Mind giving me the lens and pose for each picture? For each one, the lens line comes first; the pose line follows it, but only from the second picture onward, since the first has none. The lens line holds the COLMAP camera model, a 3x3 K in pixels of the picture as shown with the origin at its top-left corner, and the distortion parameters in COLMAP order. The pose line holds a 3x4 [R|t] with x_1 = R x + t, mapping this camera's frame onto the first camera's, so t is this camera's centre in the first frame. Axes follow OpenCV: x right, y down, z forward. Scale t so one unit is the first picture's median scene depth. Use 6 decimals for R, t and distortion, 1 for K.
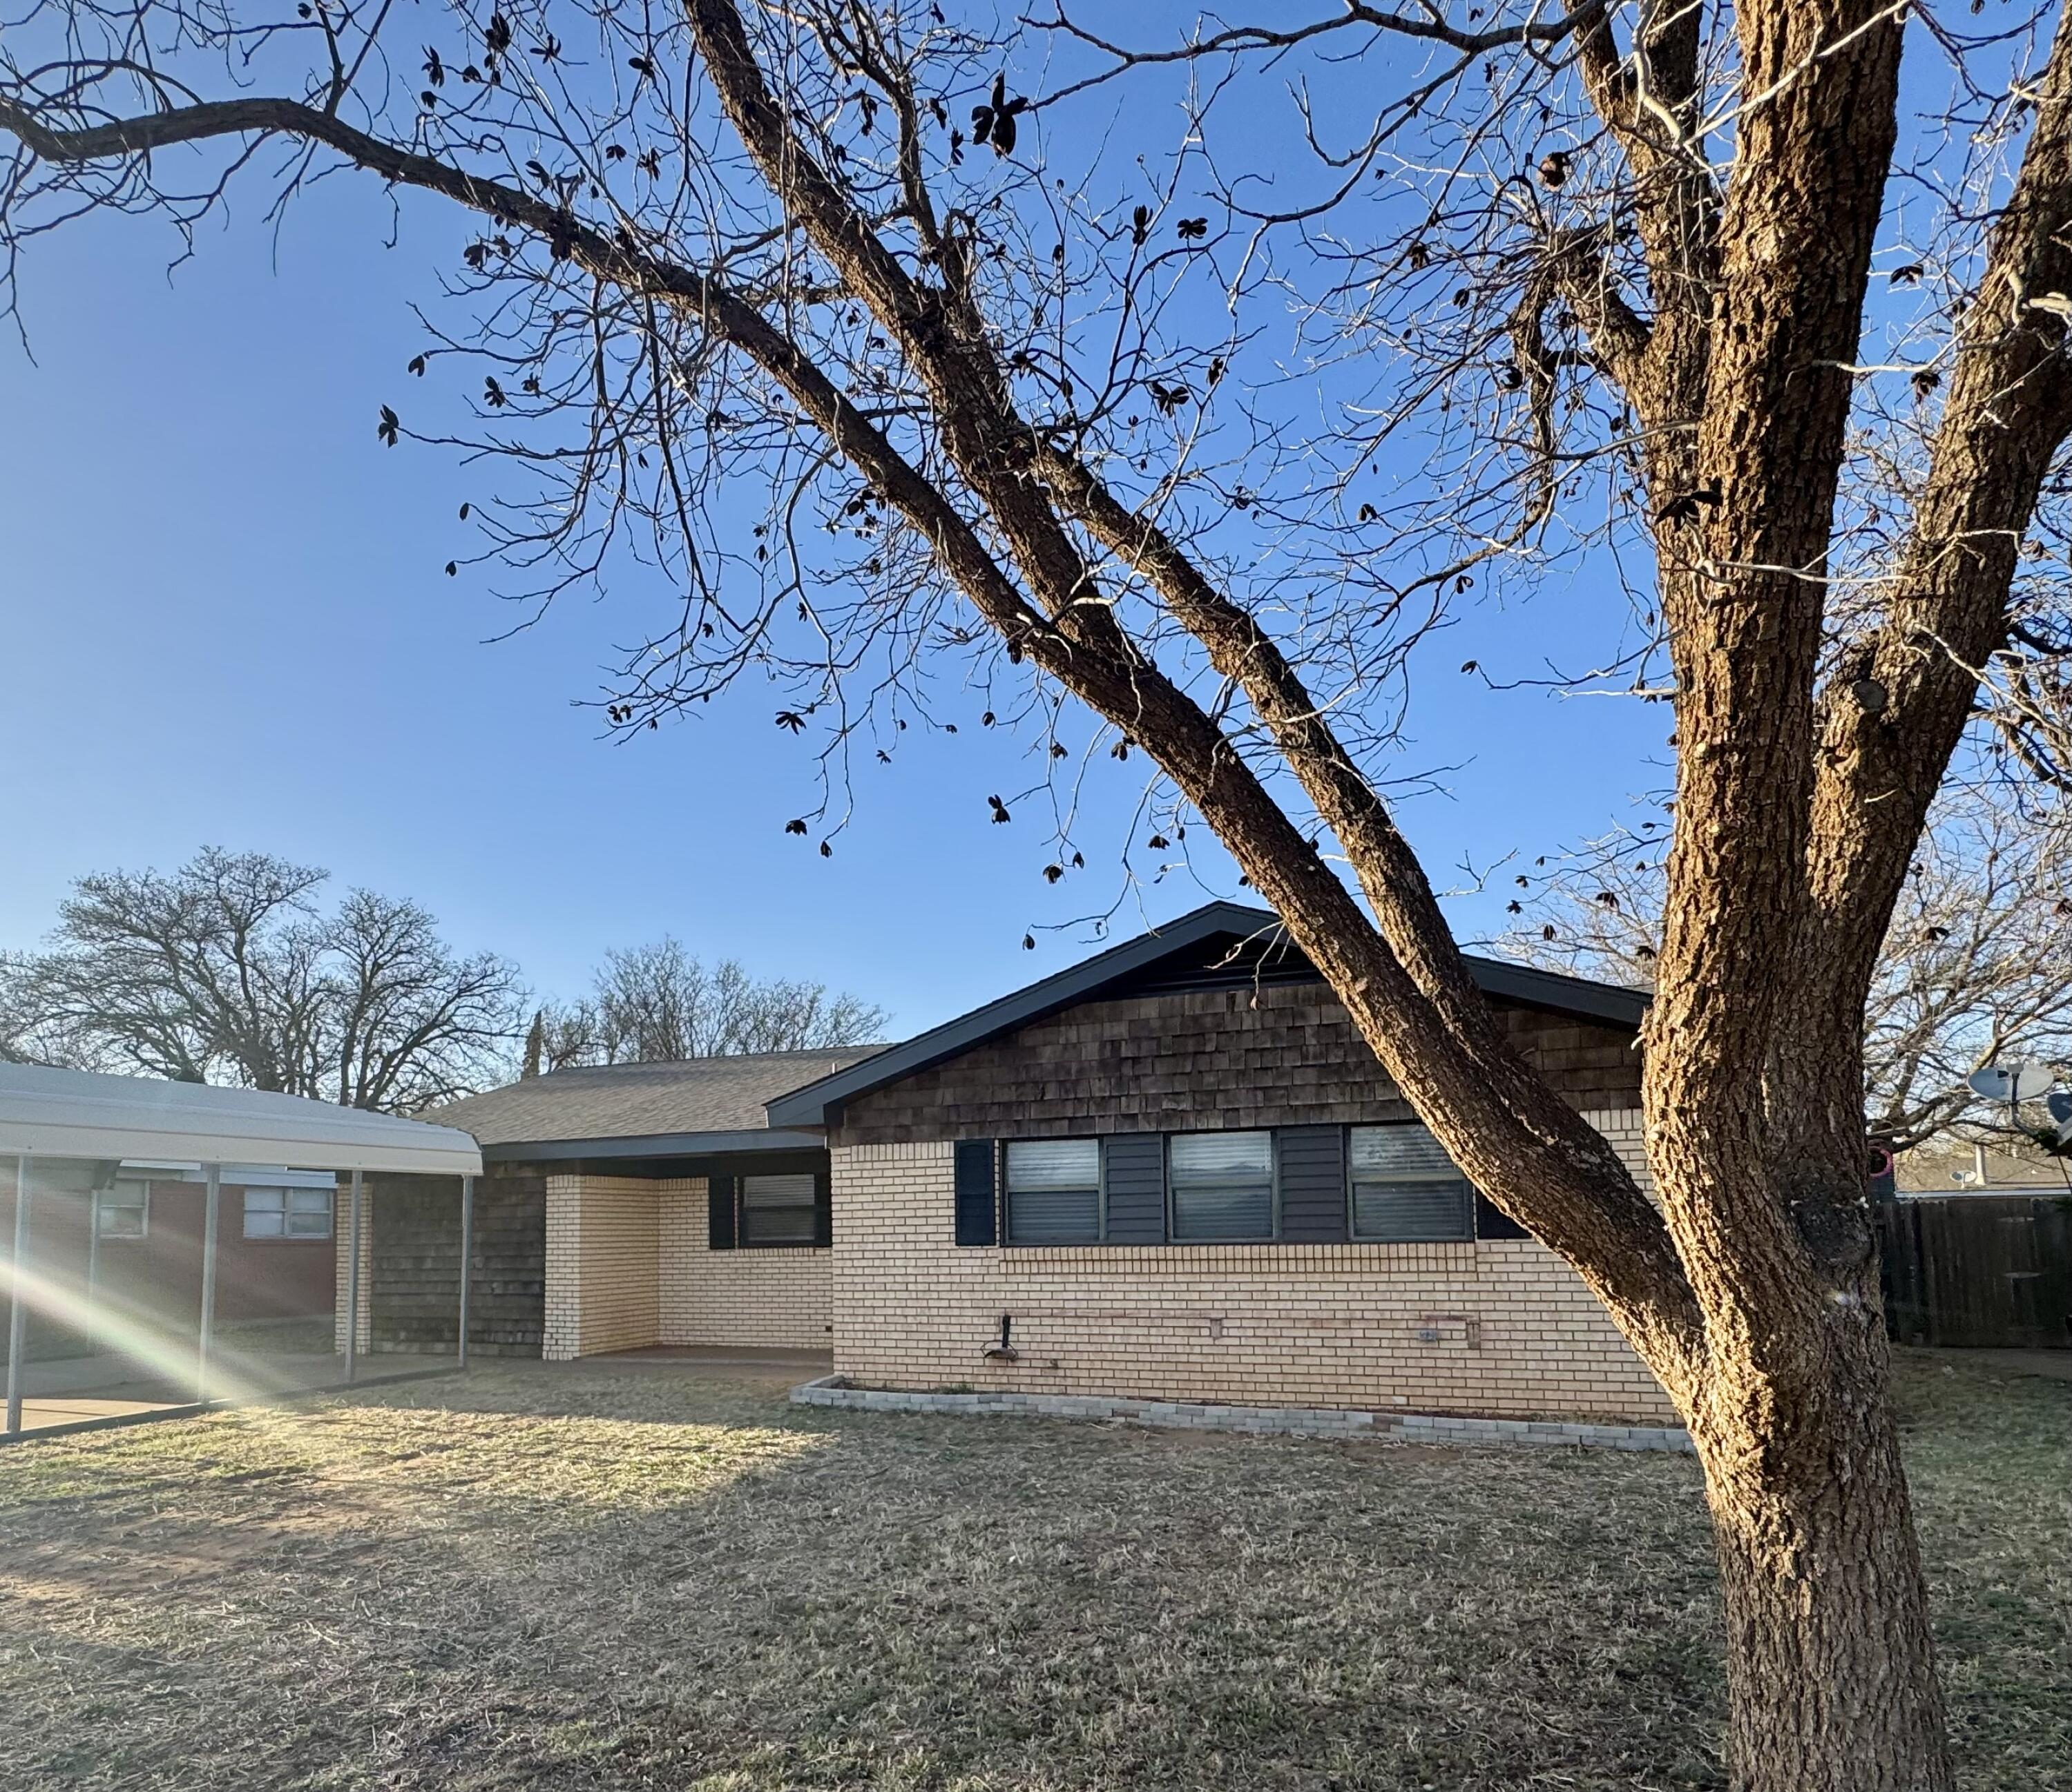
lens RADIAL K [[1254.6, 0, 934.8], [0, 1254.6, 1152.7], [0, 0, 1]] dist [-0.001002, 0.000396]
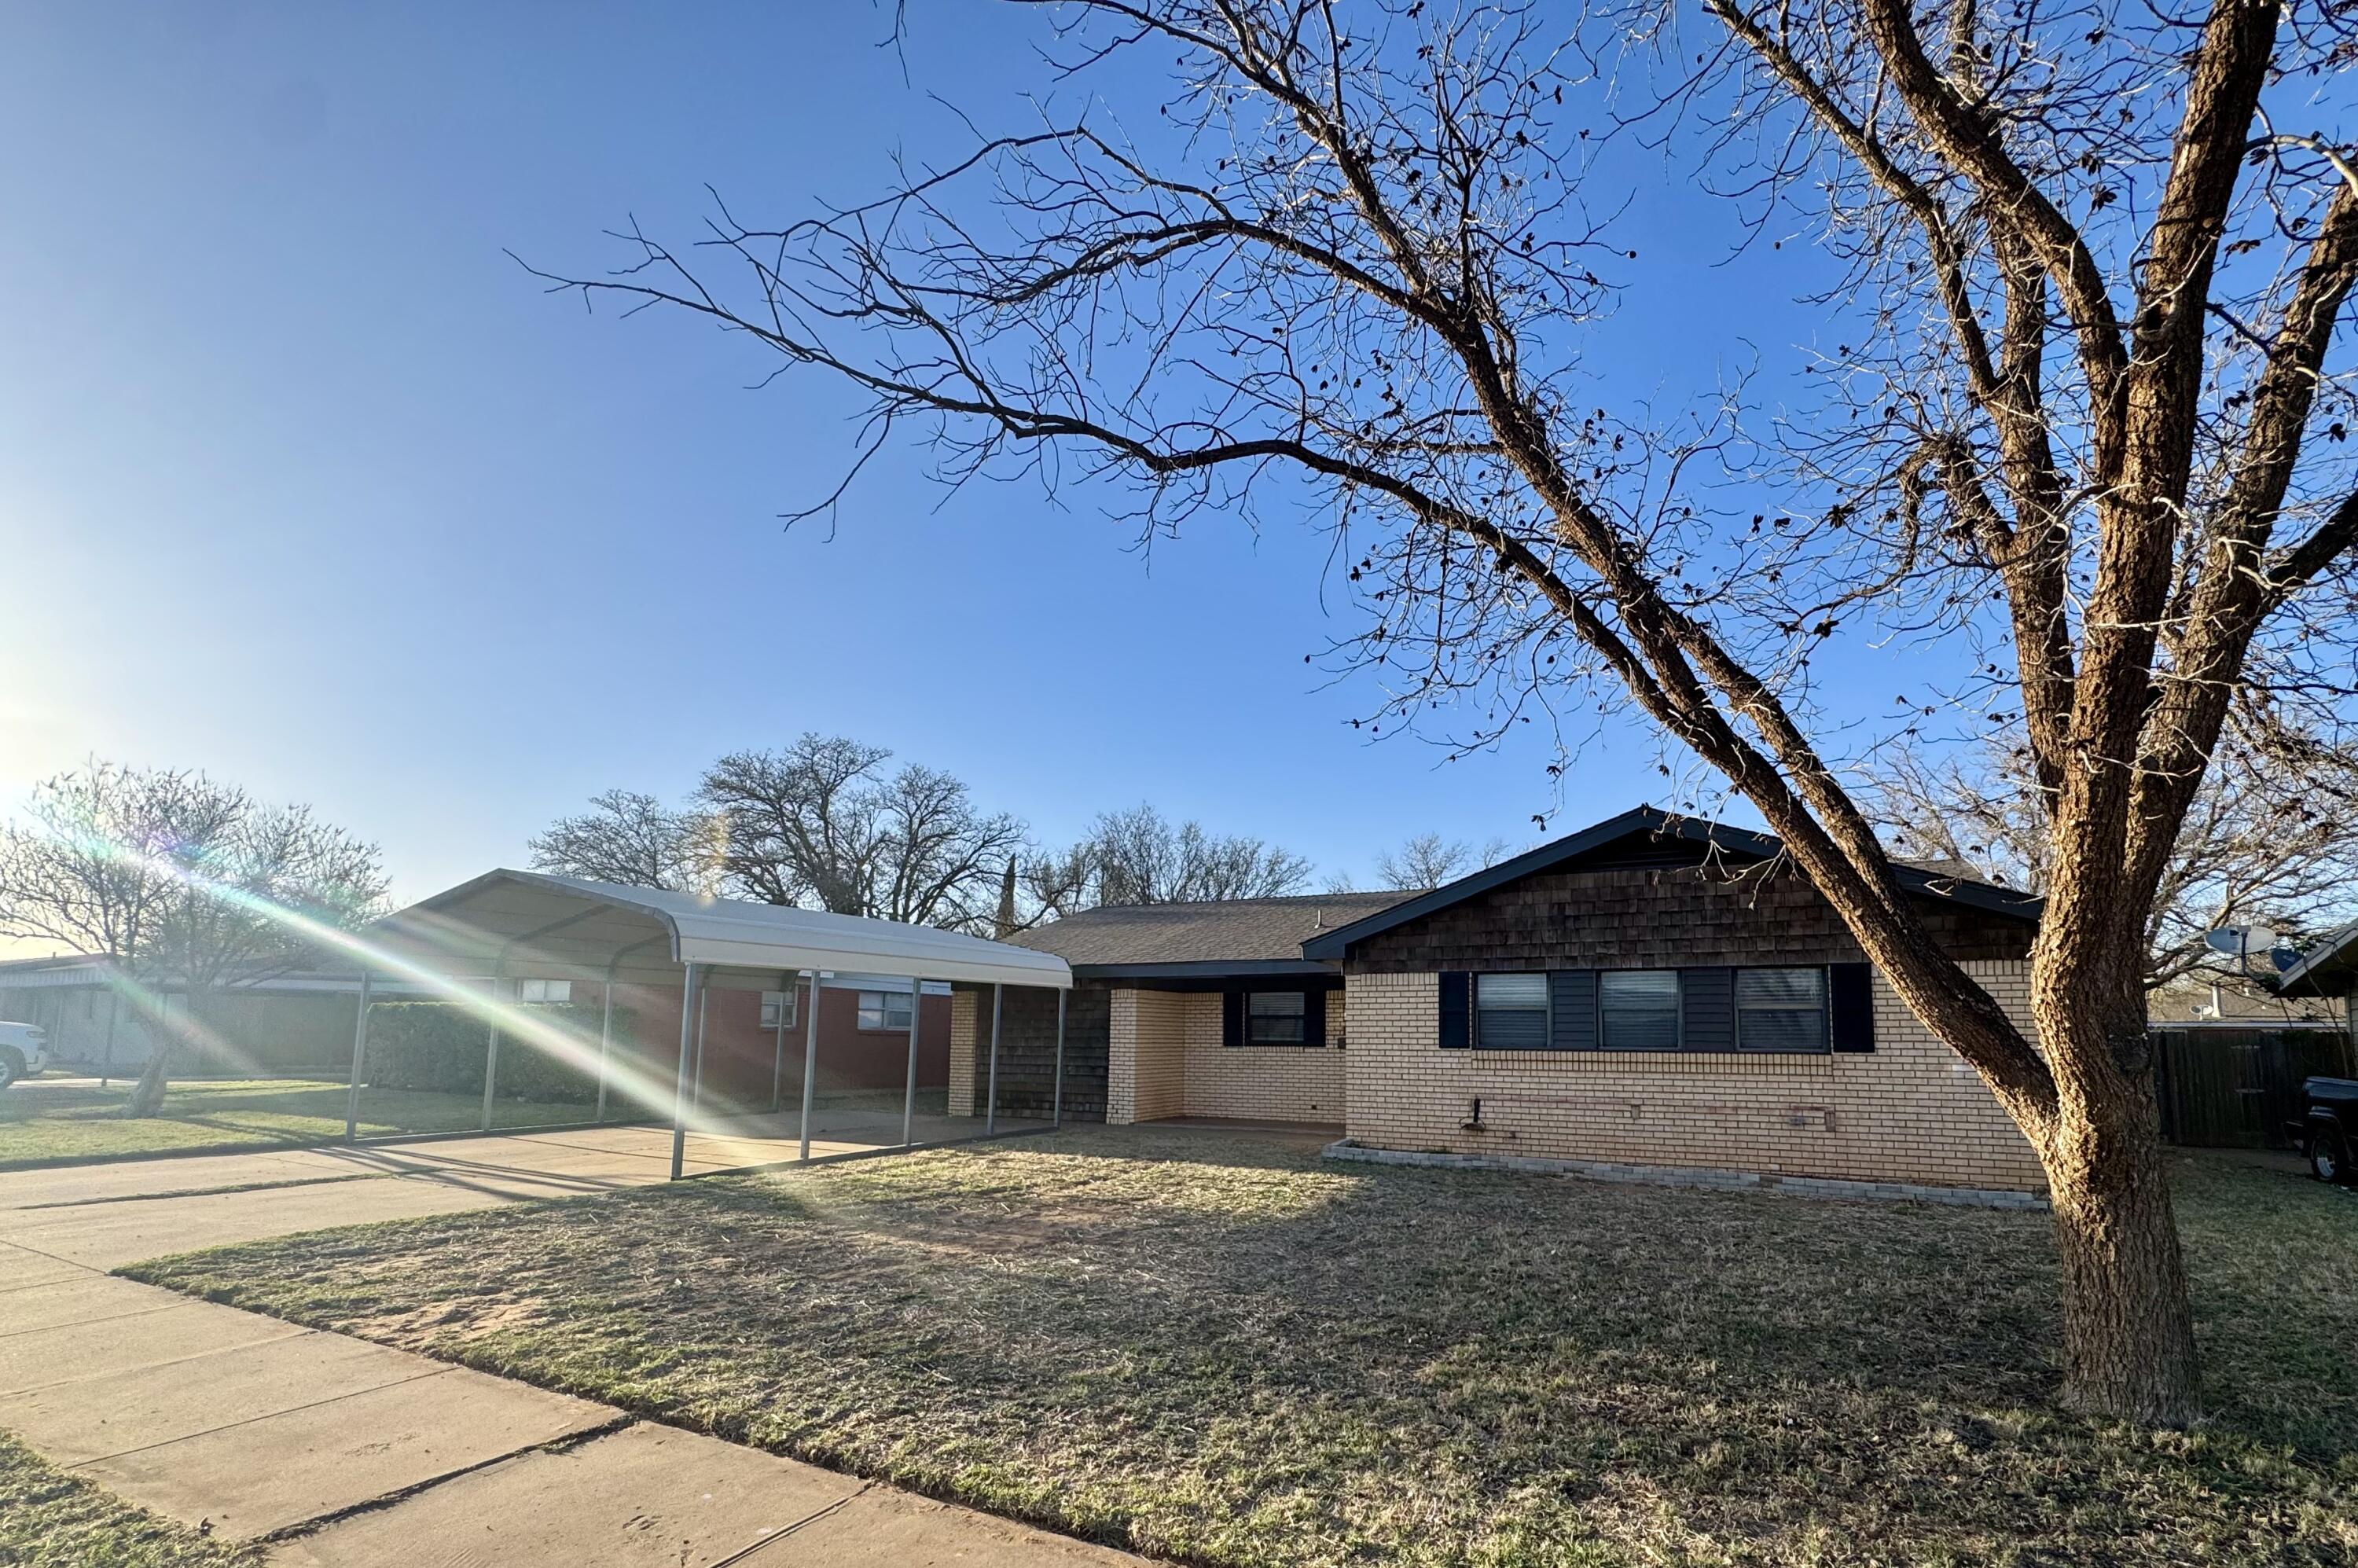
lens RADIAL K [[1020.9, 0, 1257.0], [0, 1020.9, 947.6], [0, 0, 1]] dist [-0.000621, 0.000067]
pose [[0.998035, 0.018503, -0.059856, -0.127167], [-0.019846, 0.999563, -0.021929, -0.008620], [0.059425, 0.023074, 0.997966, -0.154639]]
